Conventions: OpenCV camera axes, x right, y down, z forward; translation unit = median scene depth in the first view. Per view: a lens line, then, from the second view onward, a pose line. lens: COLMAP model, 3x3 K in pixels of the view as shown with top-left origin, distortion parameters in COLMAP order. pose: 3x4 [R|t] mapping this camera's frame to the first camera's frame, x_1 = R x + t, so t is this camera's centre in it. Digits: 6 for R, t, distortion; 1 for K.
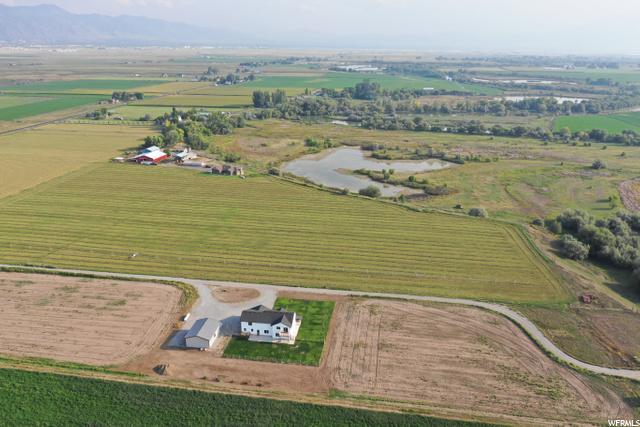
lens RADIAL K [[499.1, 0, 319.9], [0, 499.1, 210.7], [0, 0, 1]] dist [-0.014820, -0.004530]
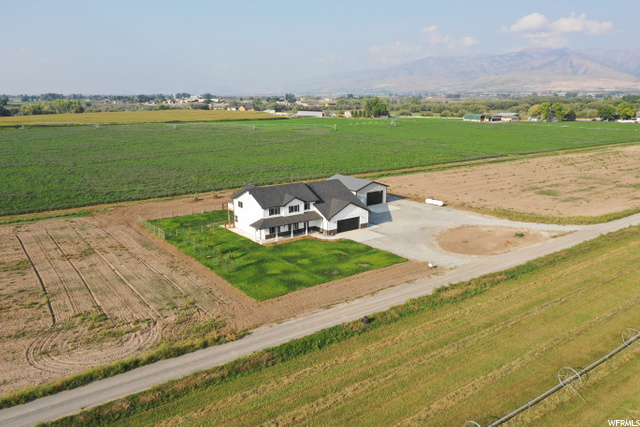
lens RADIAL K [[499.1, 0, 316.4], [0, 499.1, 211.1], [0, 0, 1]] dist [-0.014820, -0.004530]
pose [[-0.715137, 0.149950, -0.682711, 0.213548], [-0.229599, 0.872130, 0.432057, 0.017918], [0.660200, 0.465730, -0.589264, 1.338468]]
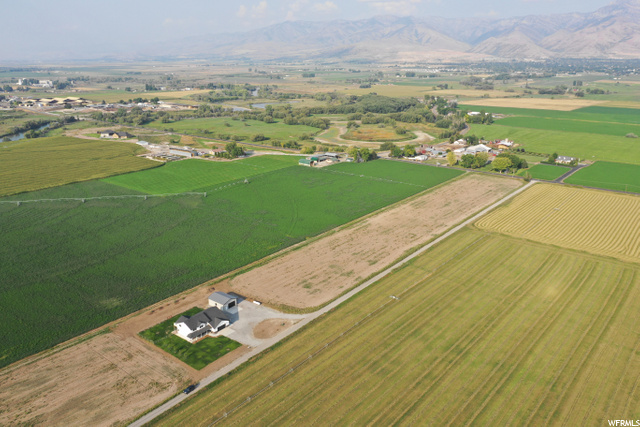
lens RADIAL K [[499.1, 0, 318.5], [0, 499.1, 215.2], [0, 0, 1]] dist [-0.014820, -0.004530]
pose [[-0.501039, 0.251115, -0.828192, 0.736520], [-0.285288, 0.855559, 0.432006, -0.646356], [0.817050, 0.452725, -0.357028, 1.617257]]
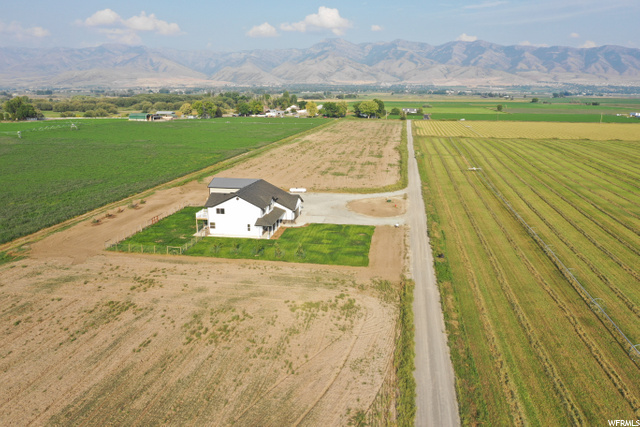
lens RADIAL K [[499.1, 0, 319.9], [0, 499.1, 212.9], [0, 0, 1]] dist [-0.014820, -0.004530]
pose [[-0.019223, 0.226810, -0.973749, 0.441409], [-0.326262, 0.919192, 0.220543, 0.087109], [0.945084, 0.321937, 0.056330, 1.079416]]
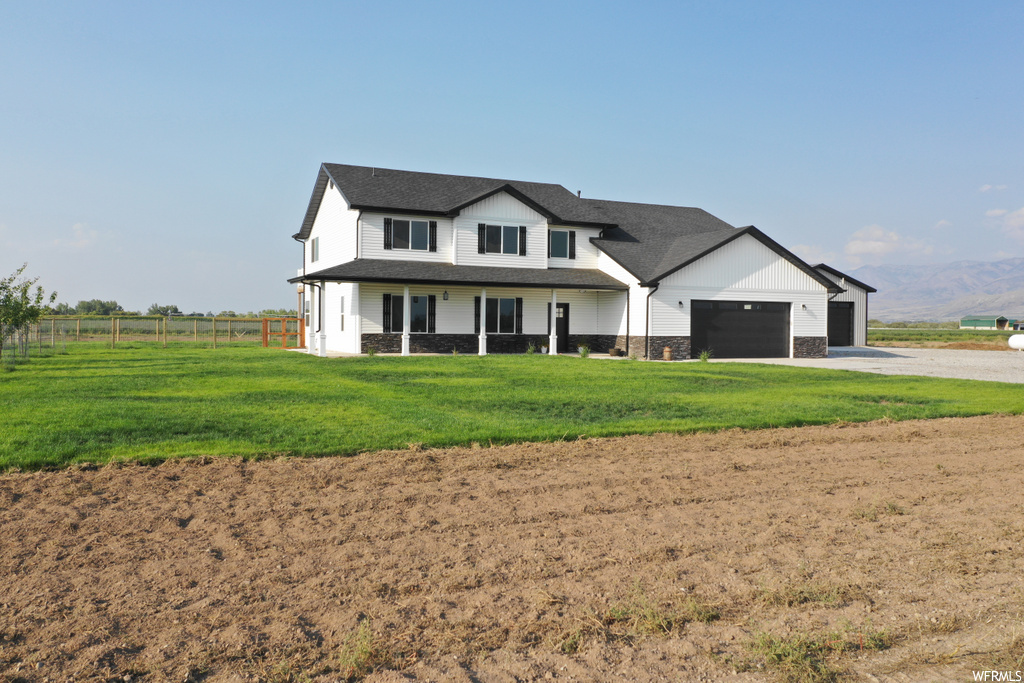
lens RADIAL K [[798.6, 0, 506.7], [0, 798.6, 340.3], [0, 0, 1]] dist [-0.014820, -0.004530]
pose [[-0.843873, -0.006491, -0.536504, 0.008986], [-0.187032, 0.940767, 0.282802, 0.188297], [0.502889, 0.338992, -0.795102, 1.200264]]
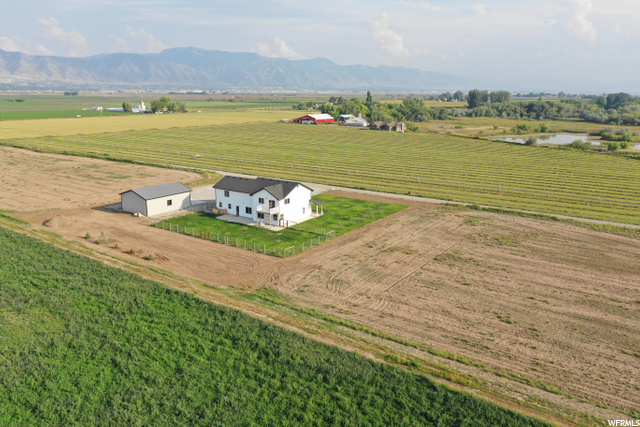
lens RADIAL K [[499.1, 0, 319.1], [0, 499.1, 212.9], [0, 0, 1]] dist [-0.014820, -0.004530]
pose [[0.887432, 0.102716, -0.449347, 0.216066], [-0.142635, 0.988201, -0.055803, 0.269590], [0.438314, 0.113614, 0.891613, 0.548067]]
